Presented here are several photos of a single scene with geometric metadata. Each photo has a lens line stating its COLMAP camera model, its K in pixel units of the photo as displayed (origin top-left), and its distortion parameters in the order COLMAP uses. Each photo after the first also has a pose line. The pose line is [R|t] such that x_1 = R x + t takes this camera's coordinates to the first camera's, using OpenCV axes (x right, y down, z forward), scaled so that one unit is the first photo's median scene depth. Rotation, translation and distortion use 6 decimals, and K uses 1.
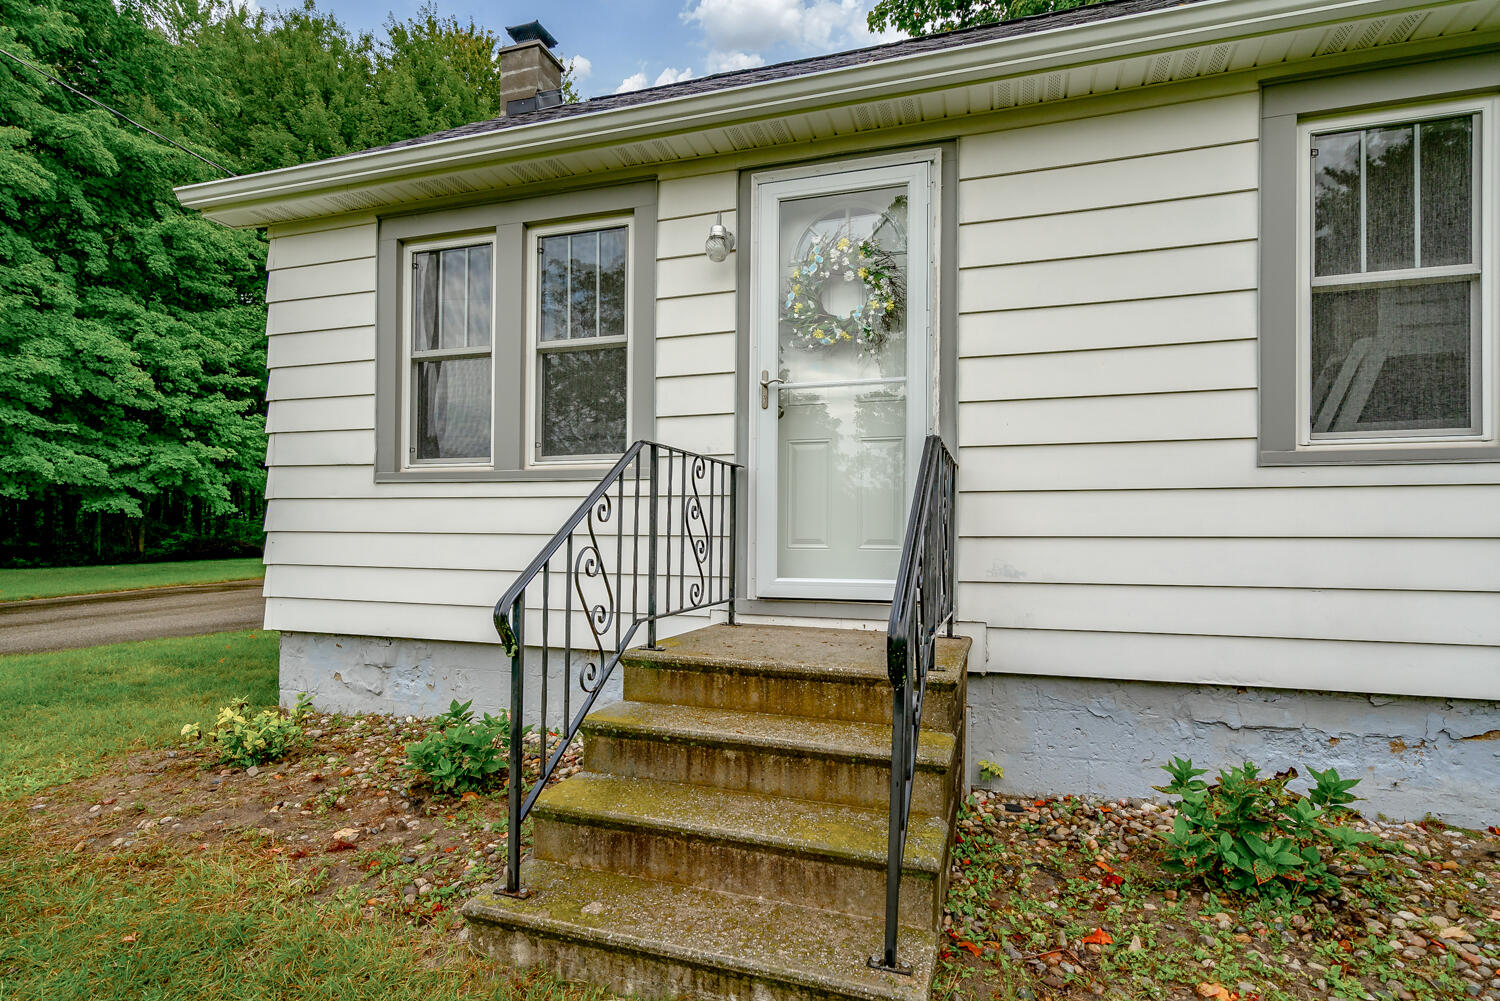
lens RADIAL K [[774.9, 0, 749.5], [0, 774.9, 537.8], [0, 0, 1]] dist [0.001612, 0.001663]
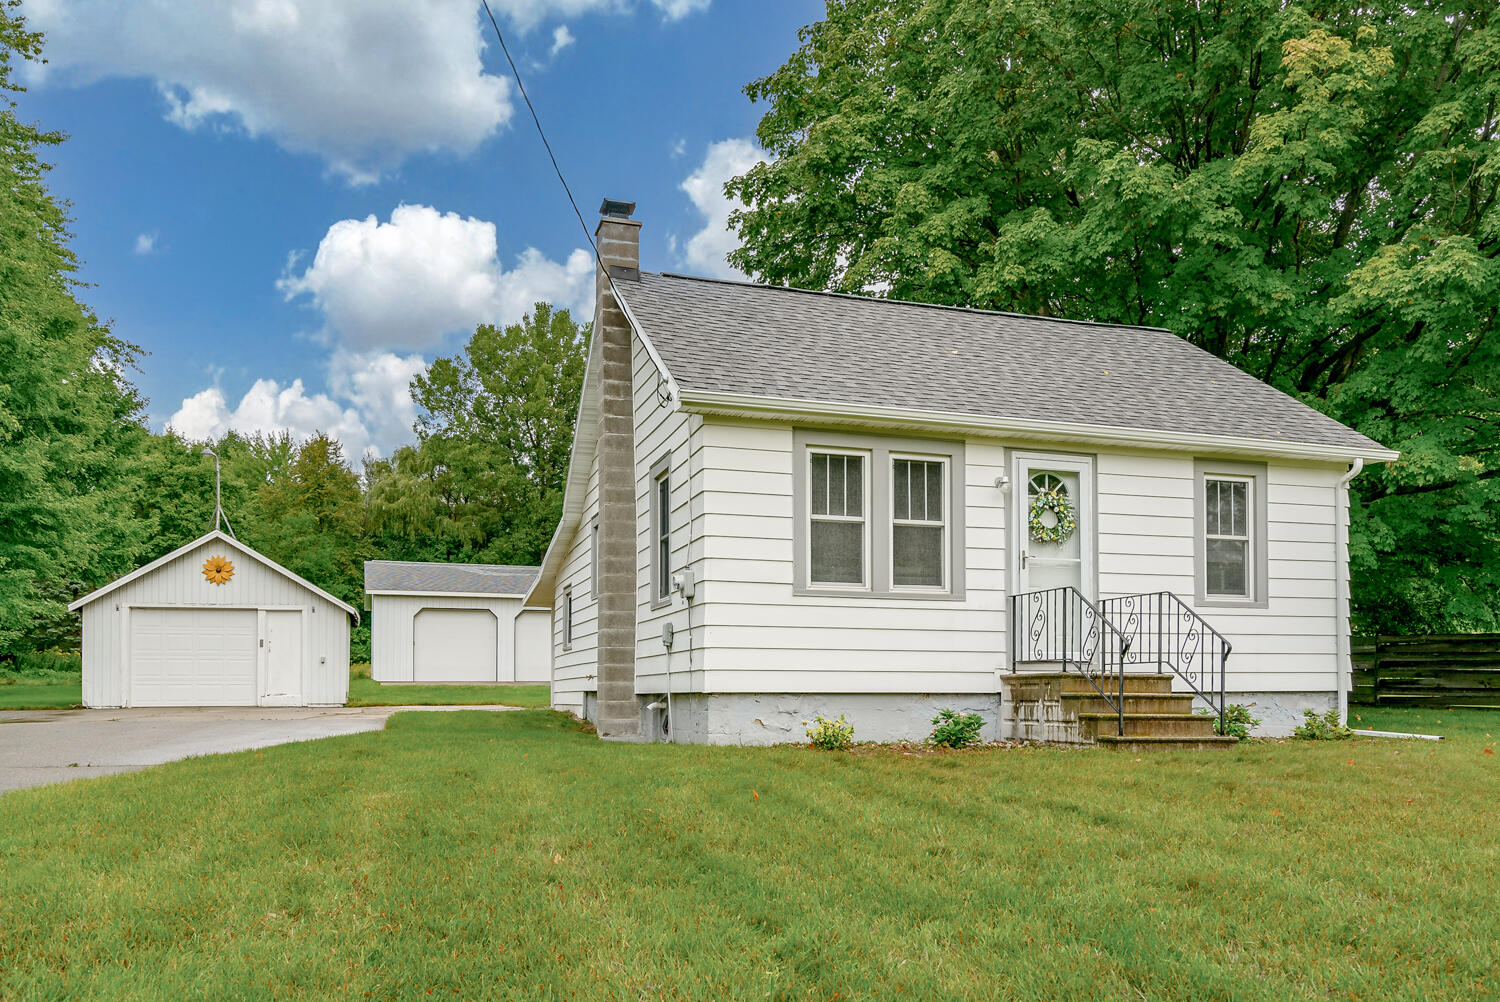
lens RADIAL K [[1113.2, 0, 767.7], [0, 1113.2, 692.2], [0, 0, 1]] dist [0.006712, 0.004964]
pose [[0.808067, -0.008000, 0.589036, -2.099691], [0.008684, 0.999961, 0.001667, 0.137940], [-0.589026, 0.003768, 0.808105, -0.907609]]
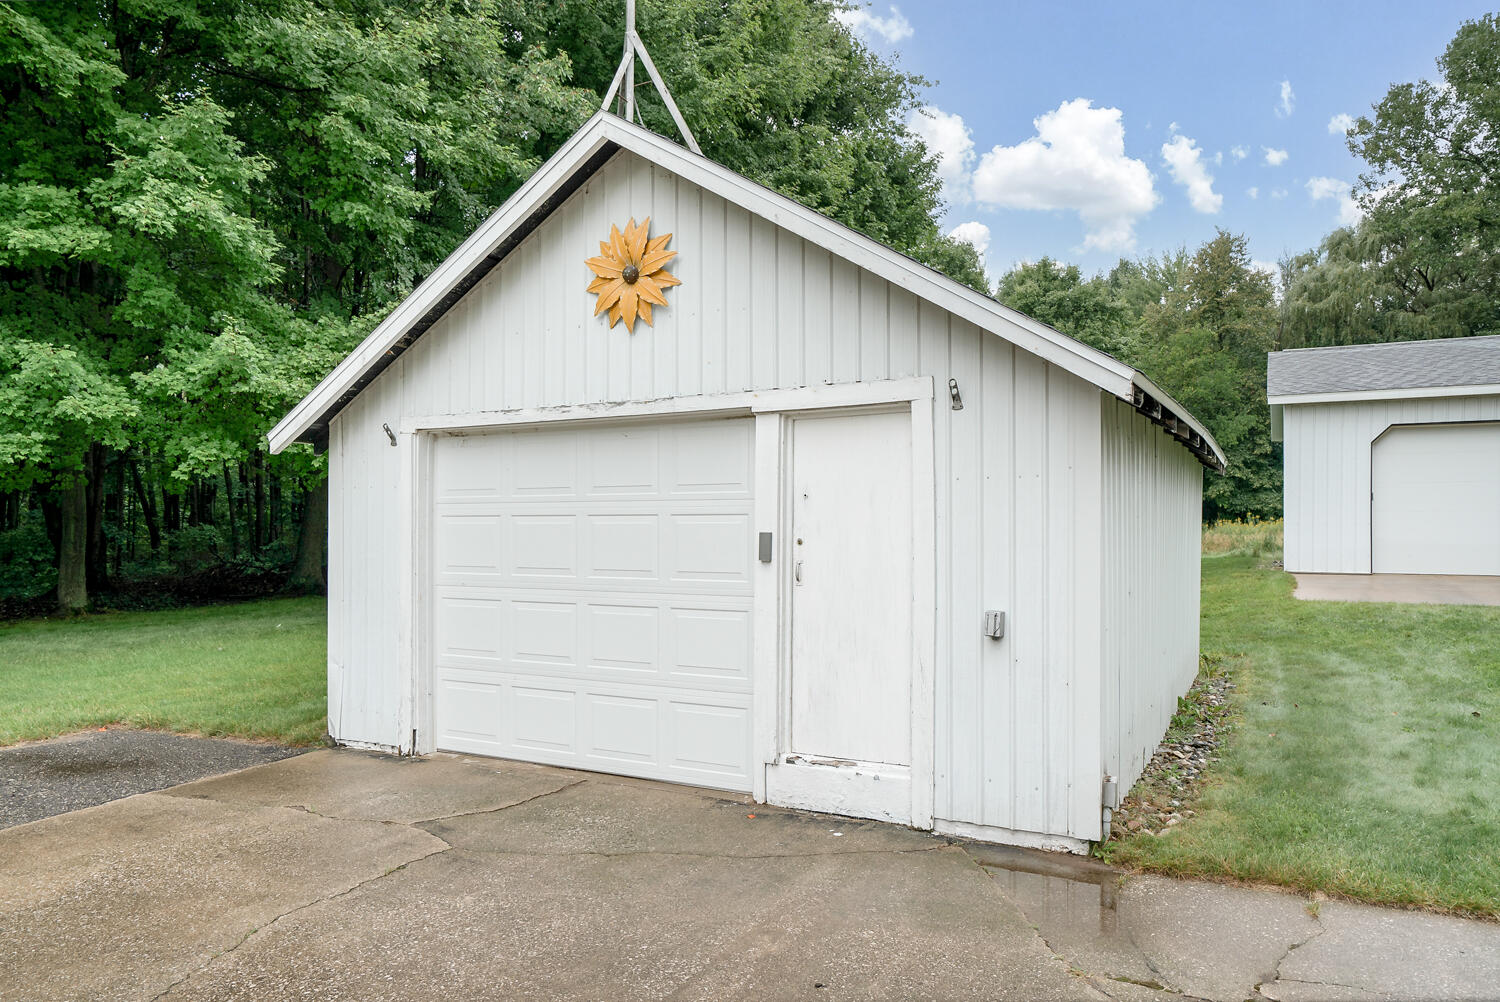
lens RADIAL K [[1028.1, 0, 755.1], [0, 1028.1, 497.9], [0, 0, 1]] dist [0.042500, 0.003906]
pose [[0.982063, -0.004992, -0.188489, -0.562068], [-0.001453, 0.999419, -0.034044, -0.152967], [0.188550, 0.033708, 0.981485, 4.074011]]
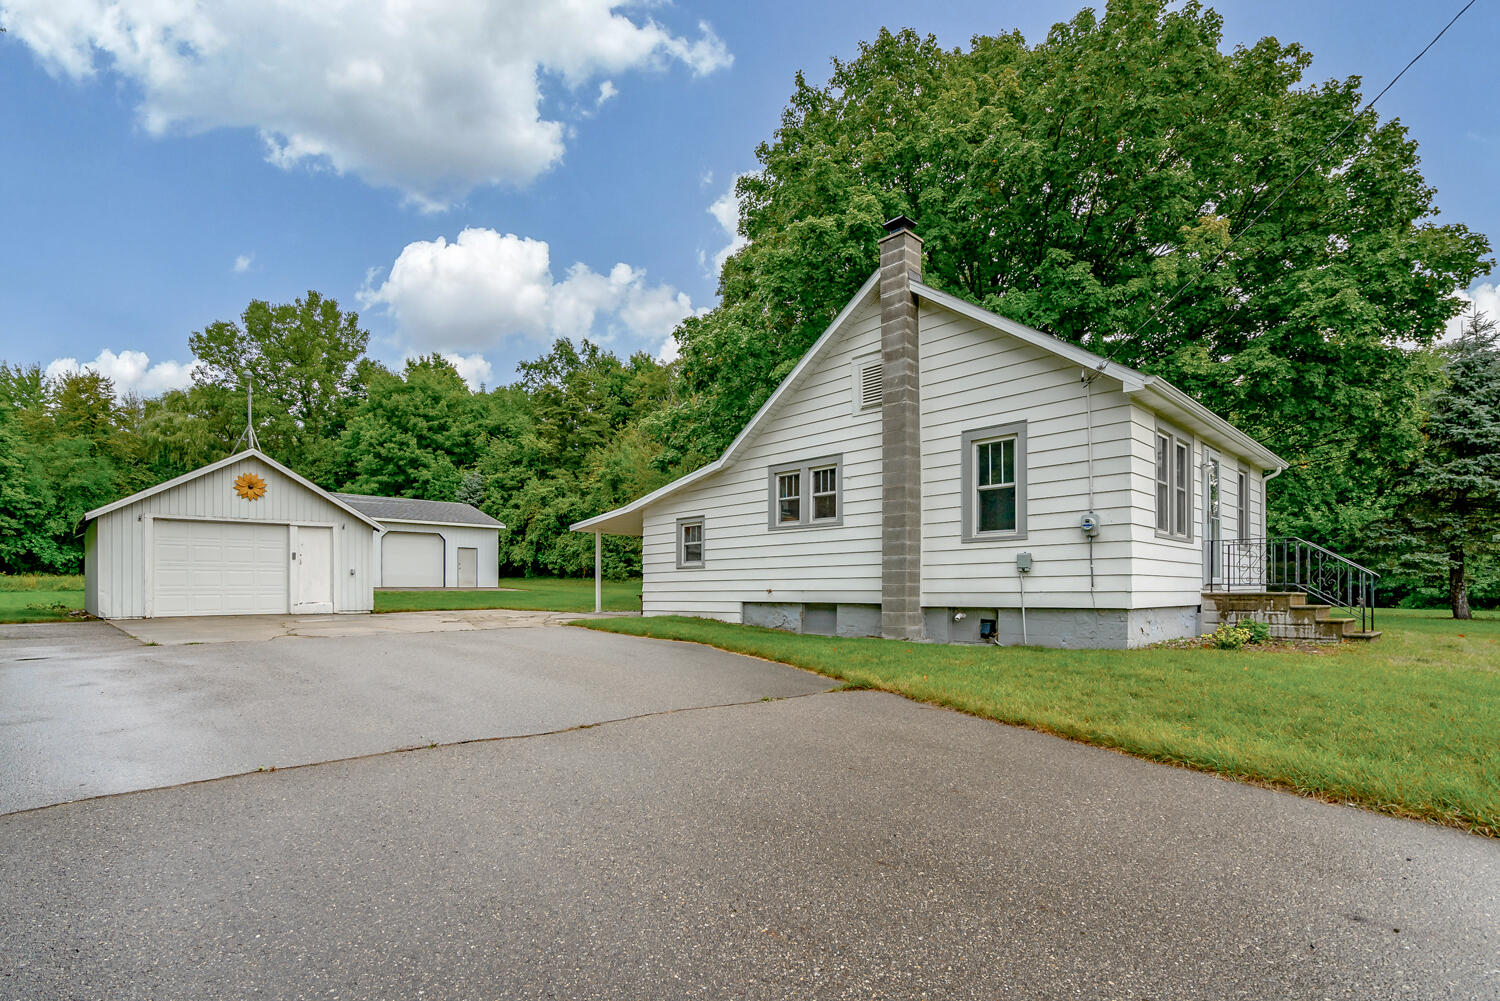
lens RADIAL K [[689.8, 0, 746.4], [0, 689.8, 602.5], [0, 0, 1]] dist [-0.001942, 0.000040]
pose [[0.471149, -0.025387, 0.881688, -3.060333], [0.009463, 0.999674, 0.023728, 0.063874], [-0.882003, -0.002836, 0.471235, 1.236003]]
